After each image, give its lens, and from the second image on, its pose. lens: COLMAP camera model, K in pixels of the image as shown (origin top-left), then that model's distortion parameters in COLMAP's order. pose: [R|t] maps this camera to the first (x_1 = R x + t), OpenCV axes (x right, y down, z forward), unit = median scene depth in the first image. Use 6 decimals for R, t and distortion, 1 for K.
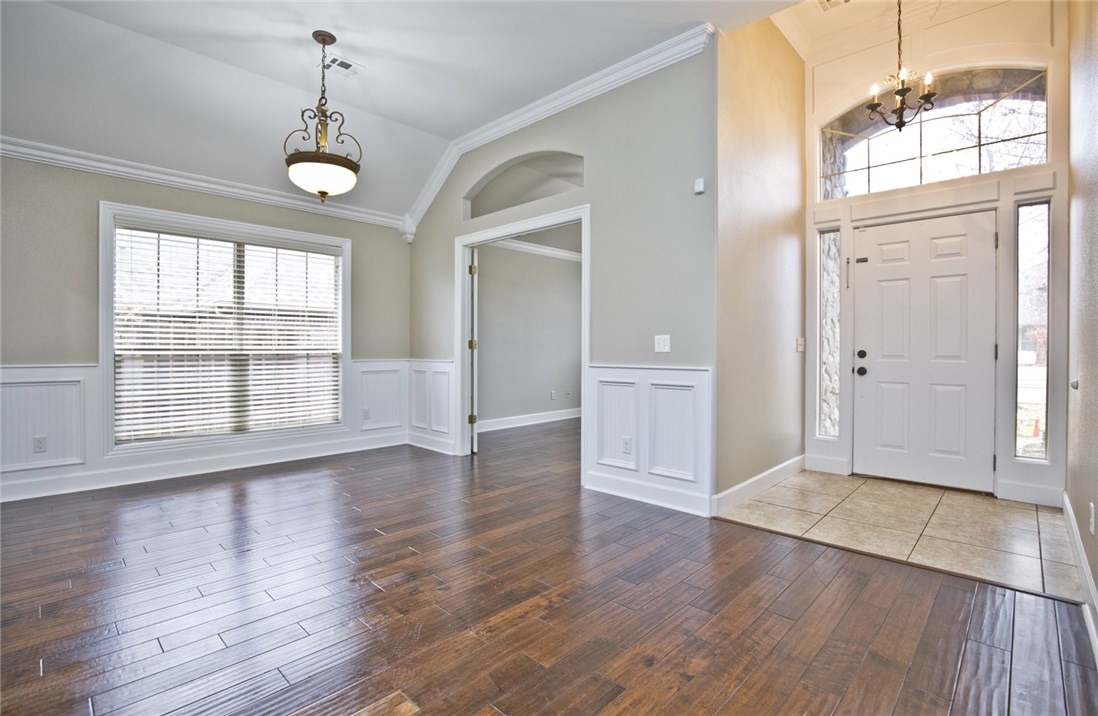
lens RADIAL K [[504.5, 0, 554.0], [0, 504.5, 356.5], [0, 0, 1]] dist [-0.029468, 0.003206]
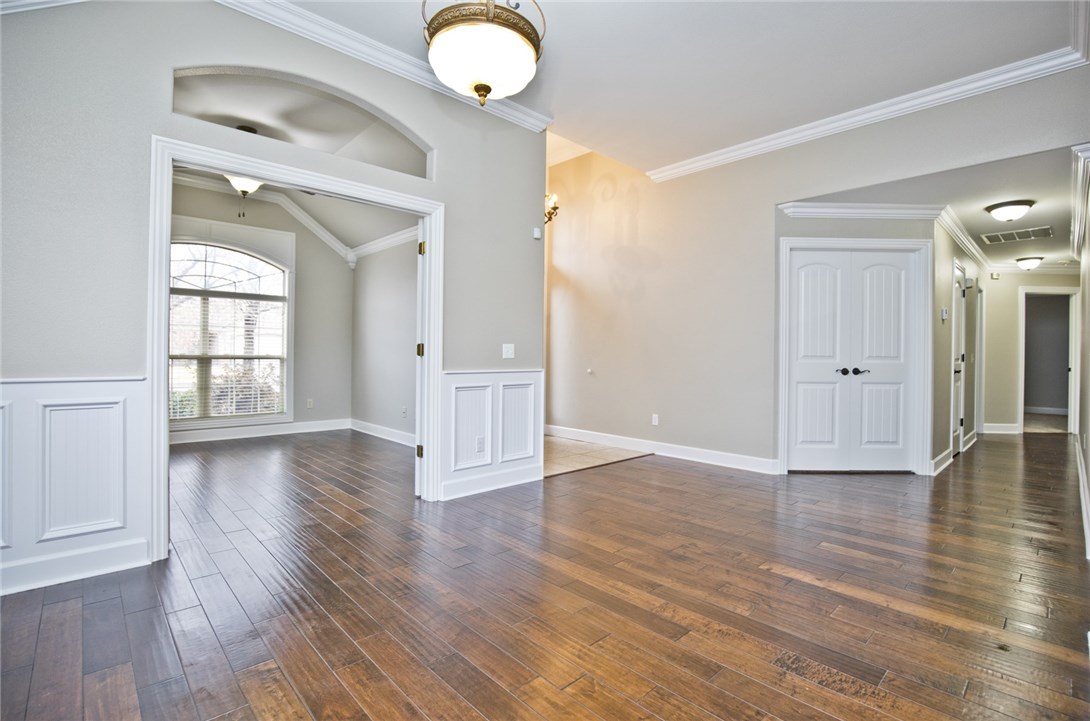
lens RADIAL K [[503.5, 0, 538.9], [0, 503.5, 355.4], [0, 0, 1]] dist [-0.031595, 0.003236]
pose [[0.062324, -0.003689, 0.998049, -0.750620], [0.006700, 0.999972, 0.003278, -0.013670], [-0.998033, 0.006483, 0.062347, 0.650657]]
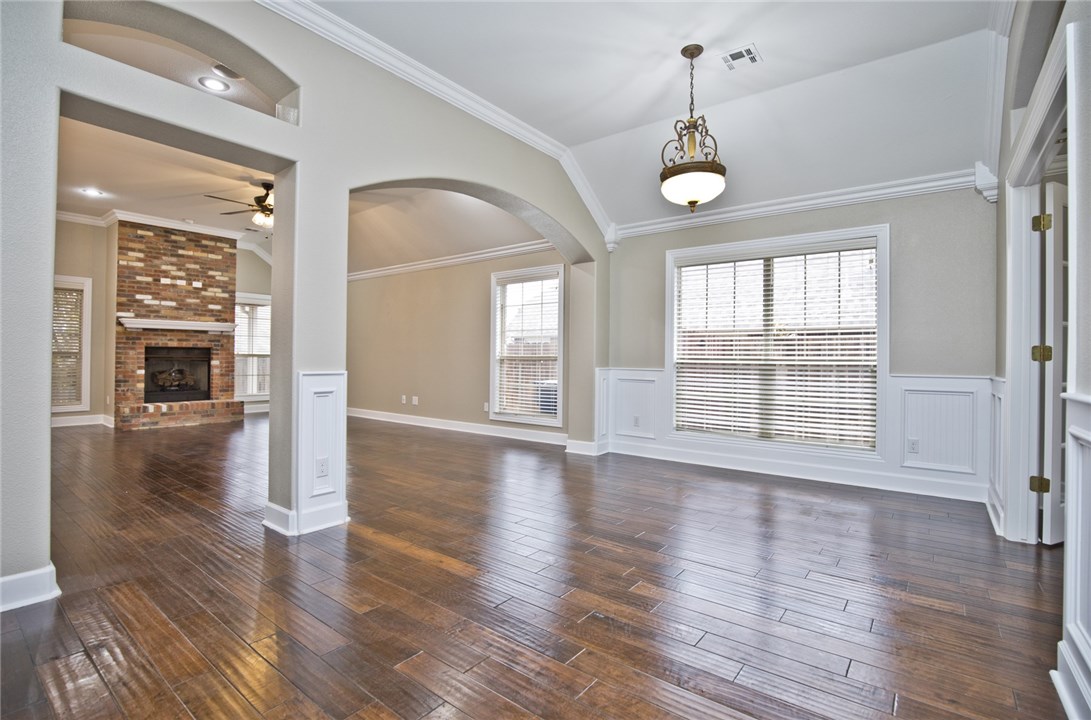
lens RADIAL K [[504.0, 0, 540.4], [0, 504.0, 352.1], [0, 0, 1]] dist [-0.031595, 0.003236]
pose [[0.096259, -0.011056, -0.995295, 0.376438], [-0.024784, 0.999602, -0.013501, -0.003967], [0.995048, 0.025967, 0.095947, 0.432479]]
